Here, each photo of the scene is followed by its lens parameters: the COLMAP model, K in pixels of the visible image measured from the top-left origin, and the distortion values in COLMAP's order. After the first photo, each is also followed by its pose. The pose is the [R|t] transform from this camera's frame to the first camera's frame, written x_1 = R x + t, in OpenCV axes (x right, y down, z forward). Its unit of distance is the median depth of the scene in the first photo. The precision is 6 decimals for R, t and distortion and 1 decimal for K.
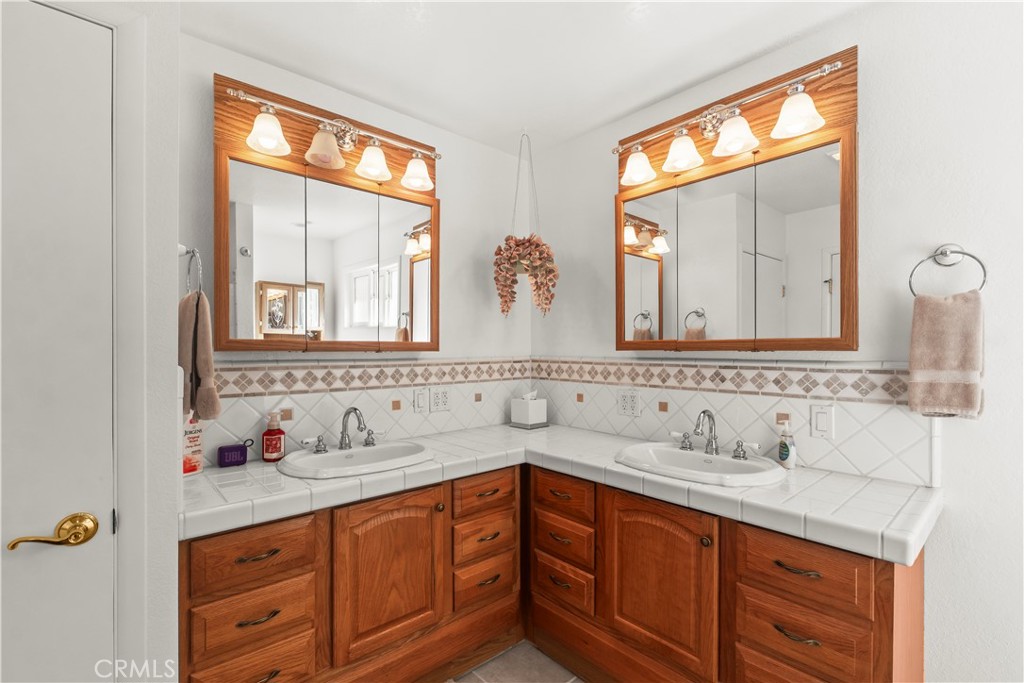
lens RADIAL K [[458.8, 0, 504.2], [0, 458.8, 350.1], [0, 0, 1]] dist [0.007045, -0.005811]
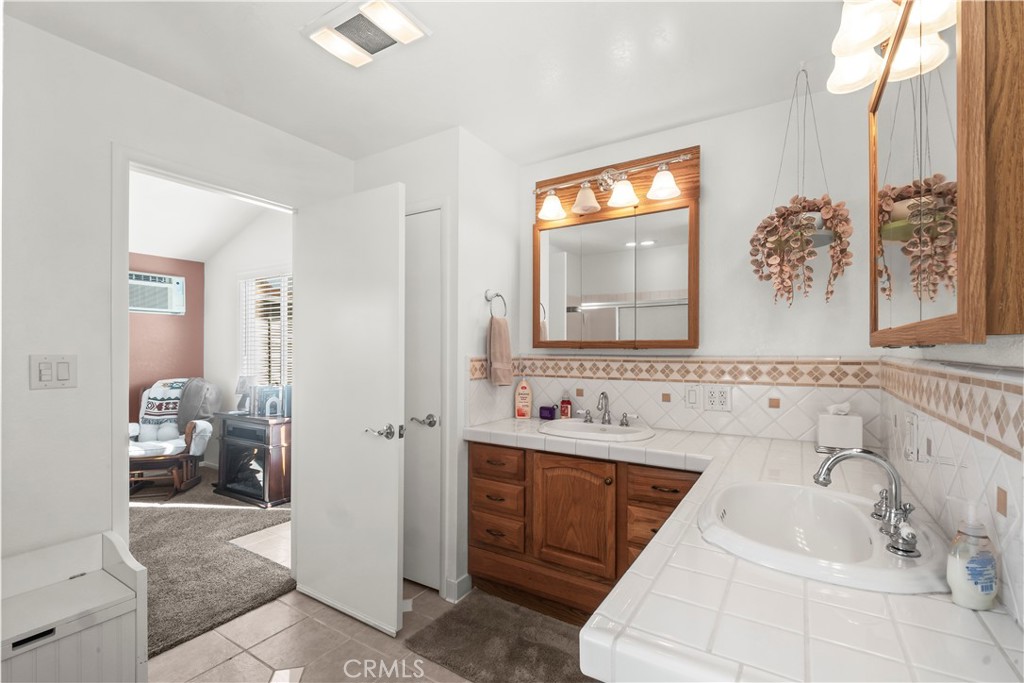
lens RADIAL K [[458.8, 0, 509.5], [0, 458.8, 344.7], [0, 0, 1]] dist [0.007045, -0.005811]
pose [[0.279962, -0.006115, -0.959992, 0.839134], [0.000129, 0.999980, -0.006332, 0.000250], [0.960011, 0.001648, 0.279957, 0.388763]]
